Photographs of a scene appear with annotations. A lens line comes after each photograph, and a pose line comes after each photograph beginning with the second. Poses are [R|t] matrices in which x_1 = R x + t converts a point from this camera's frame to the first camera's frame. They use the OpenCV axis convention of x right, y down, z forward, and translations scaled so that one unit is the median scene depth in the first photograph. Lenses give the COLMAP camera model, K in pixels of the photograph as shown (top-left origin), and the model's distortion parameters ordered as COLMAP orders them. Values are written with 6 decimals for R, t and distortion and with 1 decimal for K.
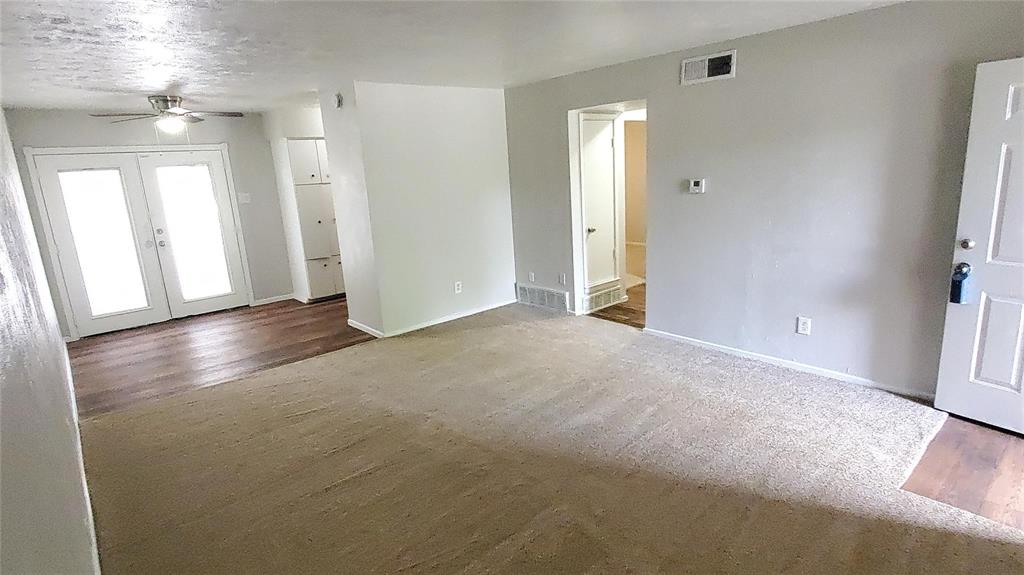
lens RADIAL K [[533.8, 0, 511.2], [0, 533.8, 292.5], [0, 0, 1]] dist [0.005590, -0.007680]
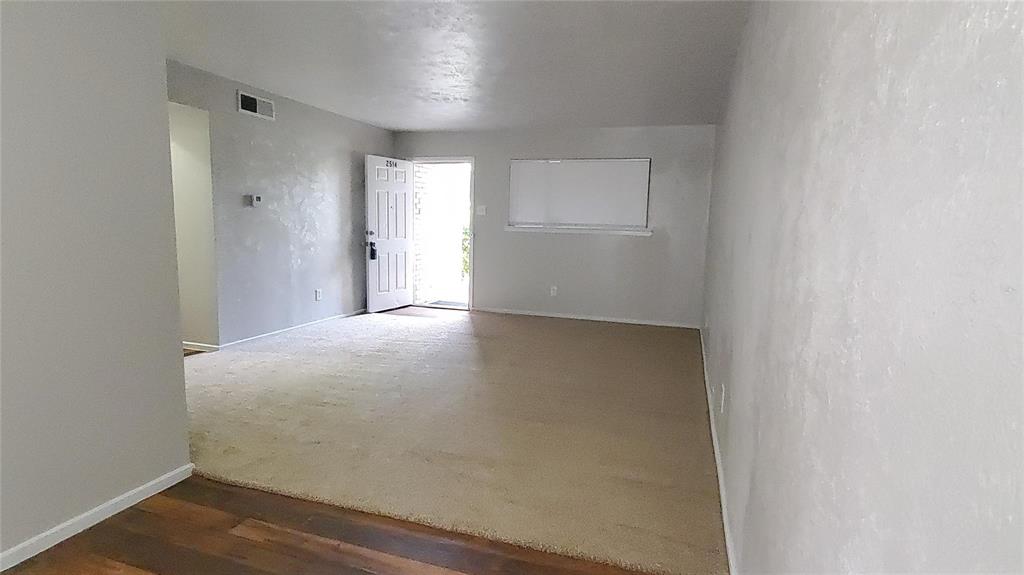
lens RADIAL K [[533.8, 0, 518.1], [0, 533.8, 291.4], [0, 0, 1]] dist [0.005590, -0.007680]
pose [[-0.529535, -0.071369, 0.845280, -0.711992], [0.201304, 0.957419, 0.206946, -0.100234], [-0.824057, 0.279743, -0.492620, 0.855777]]
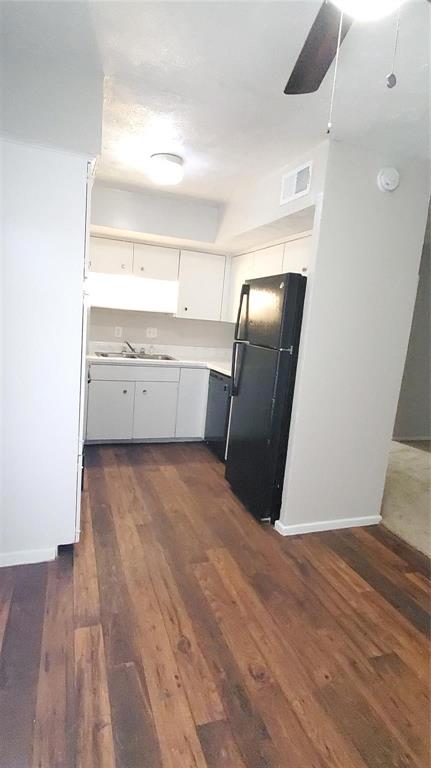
lens RADIAL K [[400.3, 0, 210.0], [0, 400.3, 384.7], [0, 0, 1]] dist [0.005590, -0.007680]
pose [[0.343552, -0.066960, 0.936743, -0.741929], [0.119161, 0.992501, 0.027243, -0.130119], [-0.931543, 0.102264, 0.348955, 0.906047]]
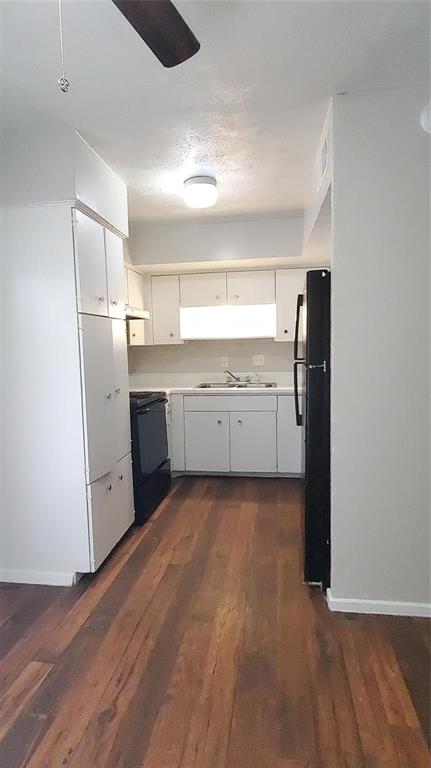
lens RADIAL K [[400.3, 0, 211.9], [0, 400.3, 383.4], [0, 0, 1]] dist [0.005590, -0.007680]
pose [[0.757252, -0.024877, 0.652649, -0.599084], [0.135632, 0.983480, -0.119882, -0.102776], [-0.638885, 0.179301, 0.748116, 0.779660]]
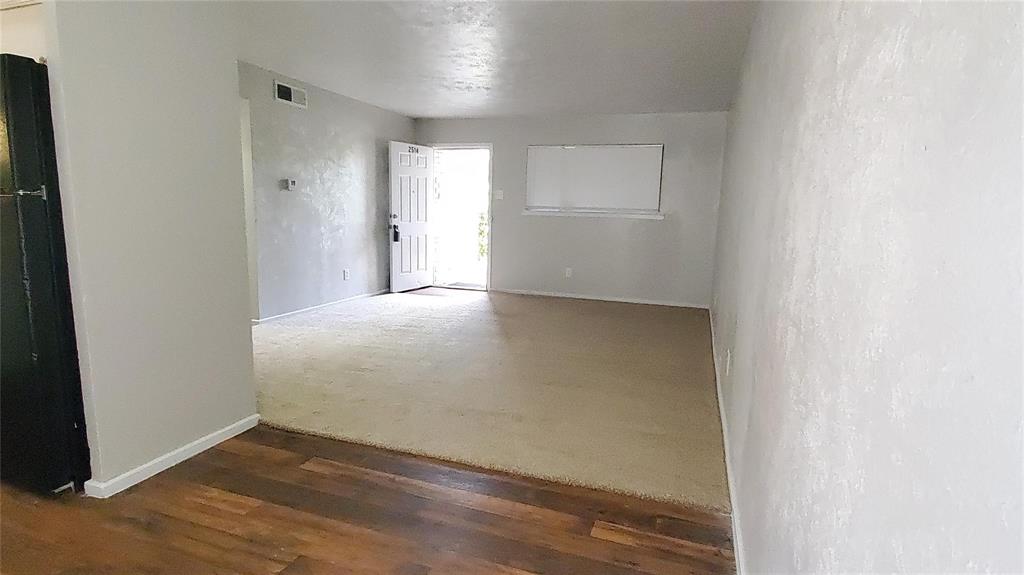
lens RADIAL K [[533.8, 0, 517.2], [0, 533.8, 292.0], [0, 0, 1]] dist [0.005590, -0.007680]
pose [[-0.513097, -0.095052, 0.853051, -0.749040], [0.201520, 0.952729, 0.227370, -0.101693], [-0.834339, 0.288570, -0.469688, 0.898738]]
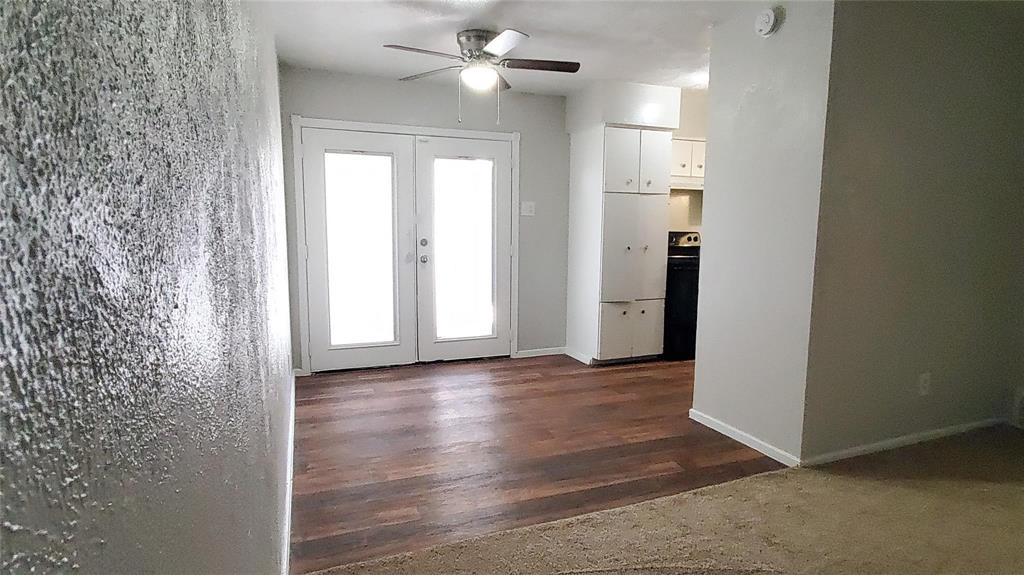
lens RADIAL K [[533.8, 0, 507.6], [0, 533.8, 293.8], [0, 0, 1]] dist [0.005590, -0.007680]
pose [[0.938804, 0.101698, -0.329096, -0.314953], [-0.135663, 0.987365, -0.081886, 0.000201], [0.316611, 0.121522, 0.940739, 0.369211]]
